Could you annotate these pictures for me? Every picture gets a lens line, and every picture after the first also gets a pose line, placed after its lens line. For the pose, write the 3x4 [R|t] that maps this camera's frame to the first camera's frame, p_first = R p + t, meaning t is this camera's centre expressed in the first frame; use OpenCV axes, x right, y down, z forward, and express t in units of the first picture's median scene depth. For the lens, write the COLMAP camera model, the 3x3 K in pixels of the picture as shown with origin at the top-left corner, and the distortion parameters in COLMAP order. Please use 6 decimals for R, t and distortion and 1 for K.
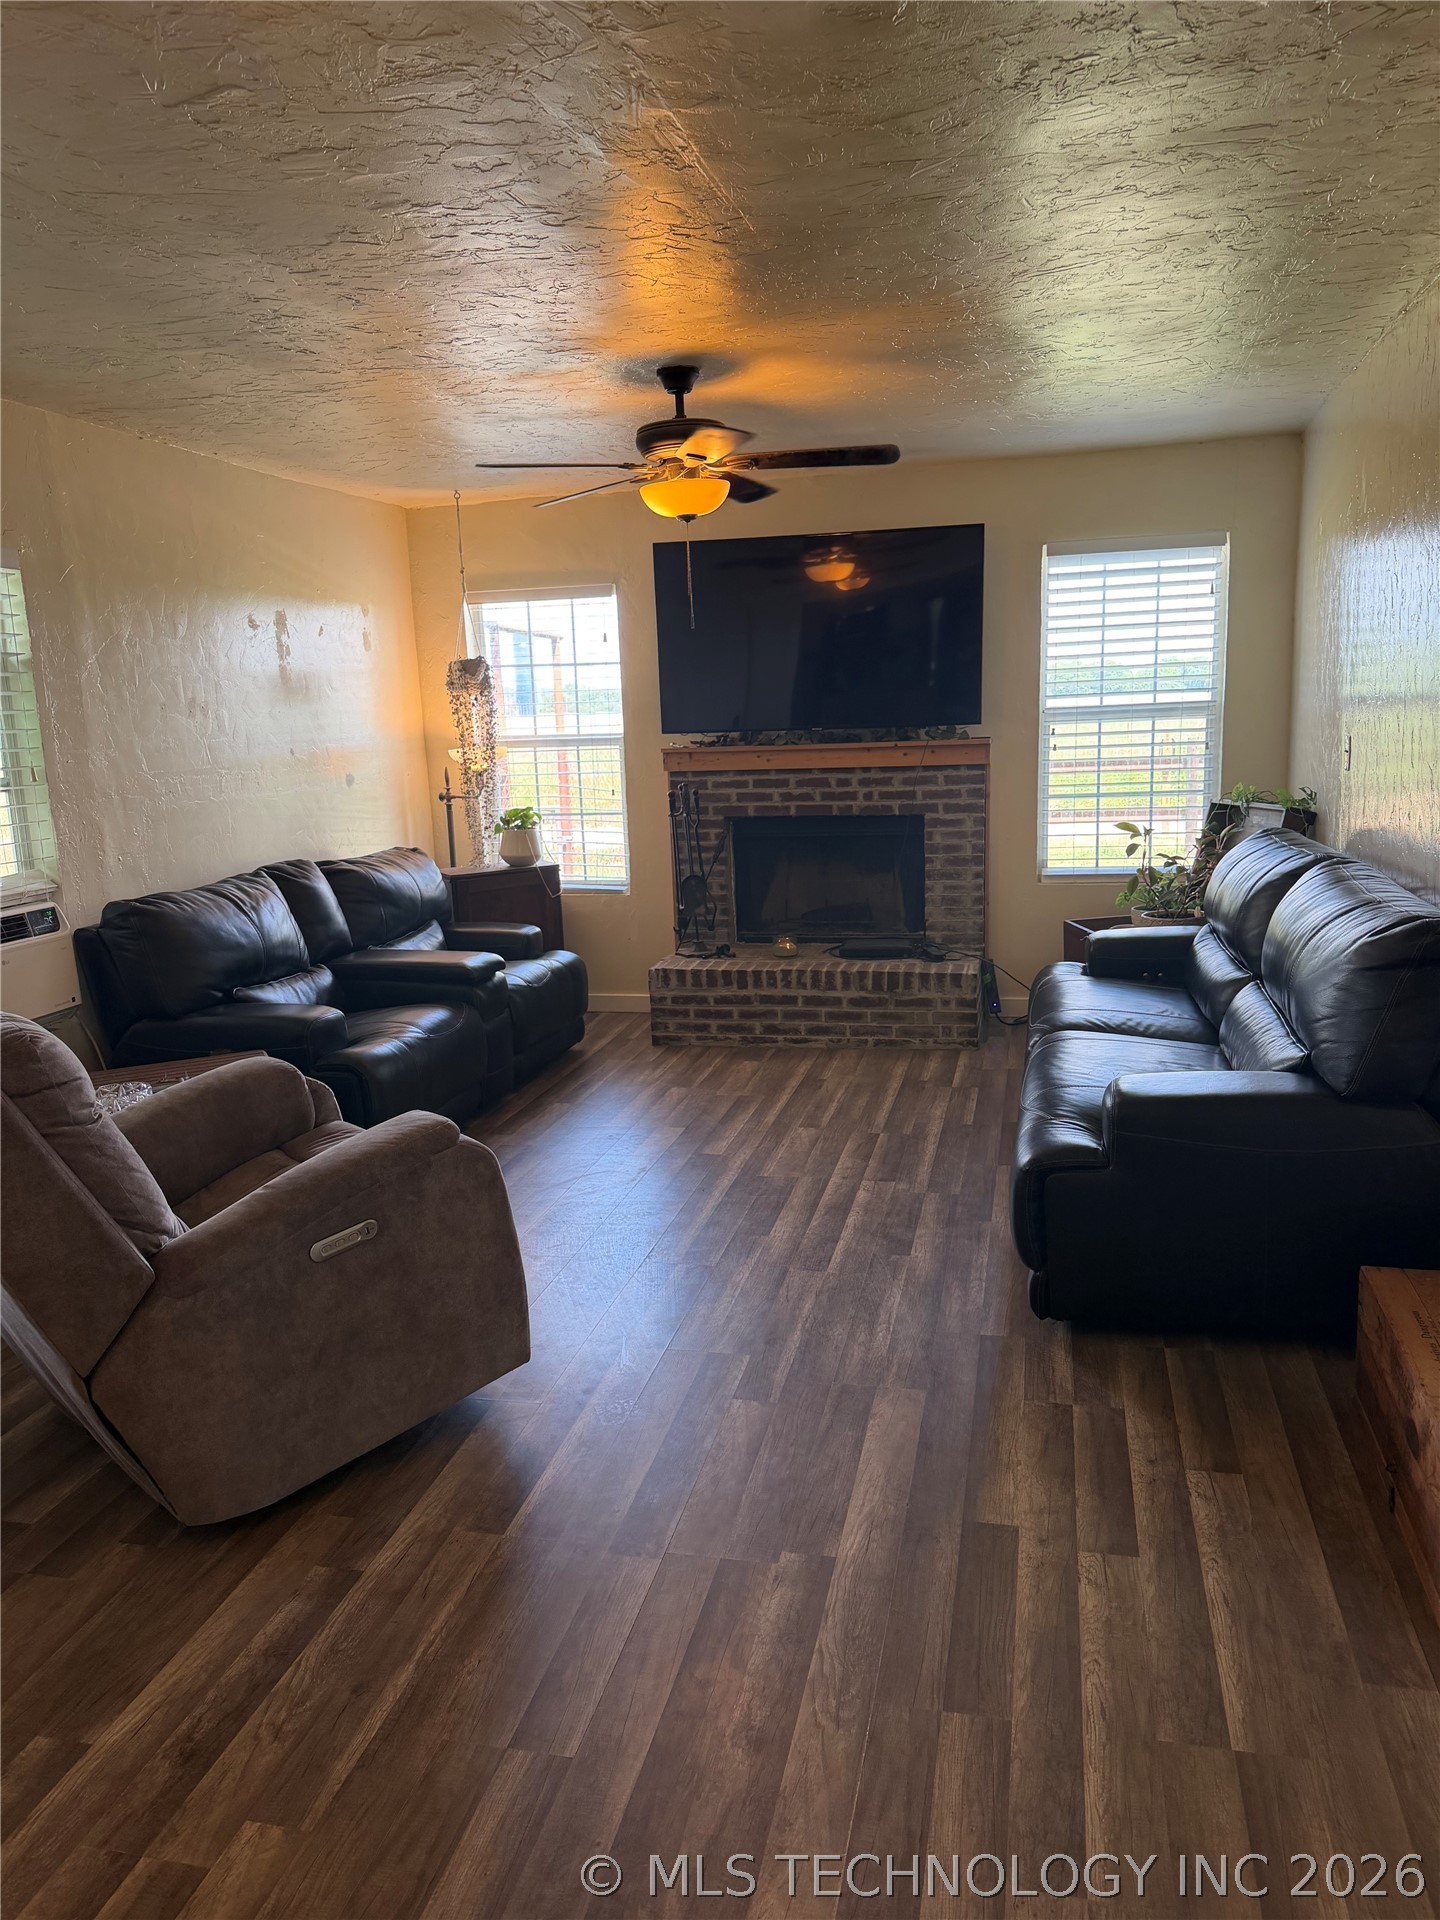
lens RADIAL K [[1309.9, 0, 723.6], [0, 1309.9, 1026.7], [0, 0, 1]] dist [0.049258, -0.056848]
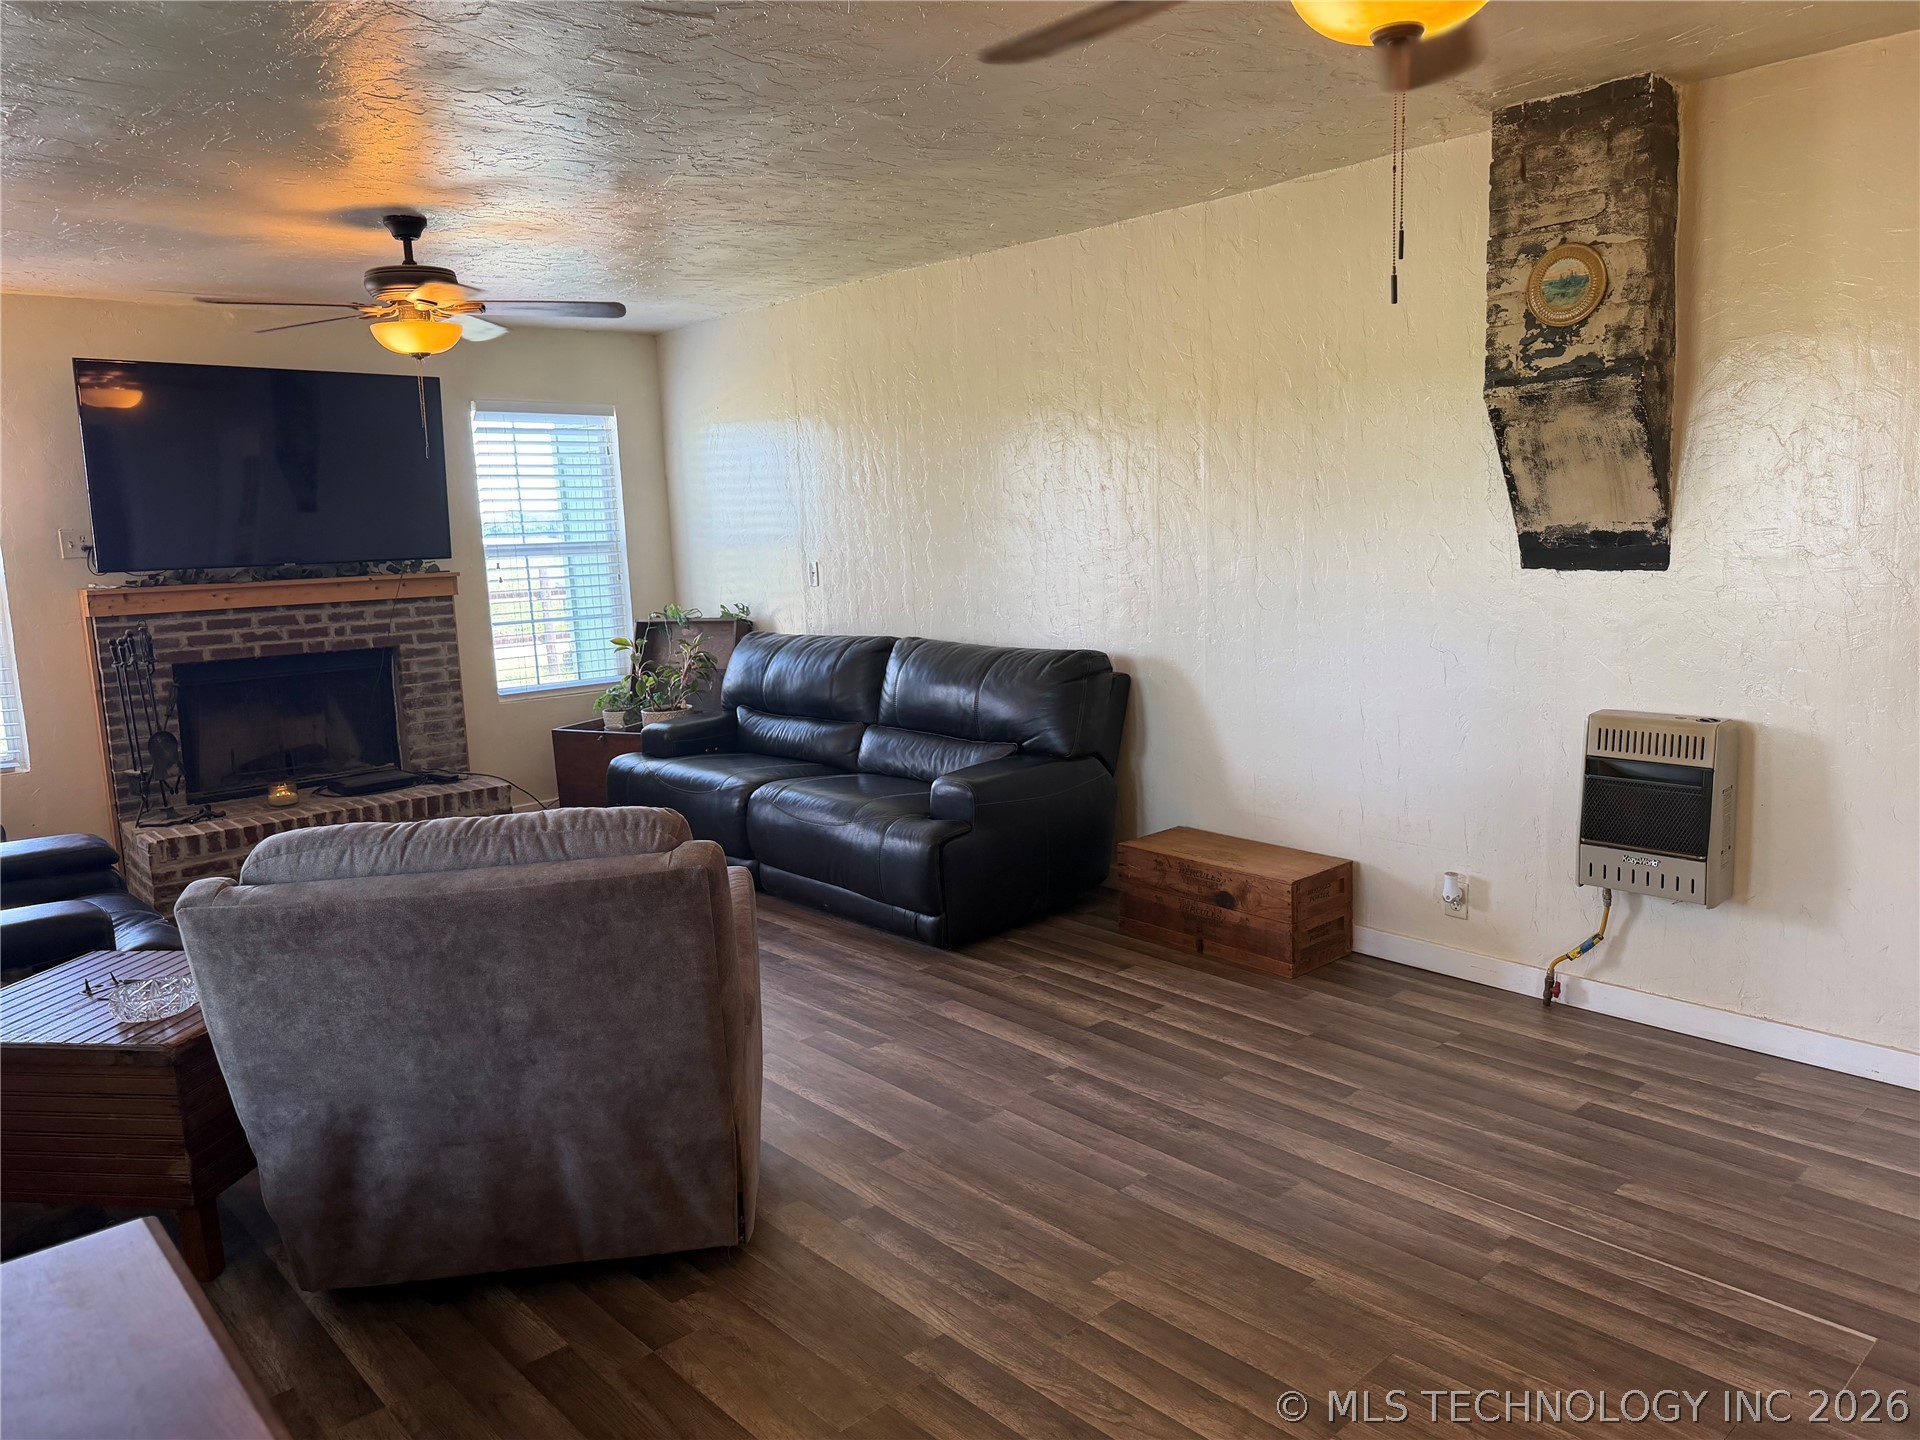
lens RADIAL K [[1345.4, 0, 960.0], [0, 1345.4, 710.6], [0, 0, 1]] dist [0.192745, -0.320719]
pose [[0.561669, -0.100562, 0.821228, -0.486183], [0.212310, 0.976867, -0.025586, 0.006886], [-0.799658, 0.188726, 0.570026, 0.053753]]
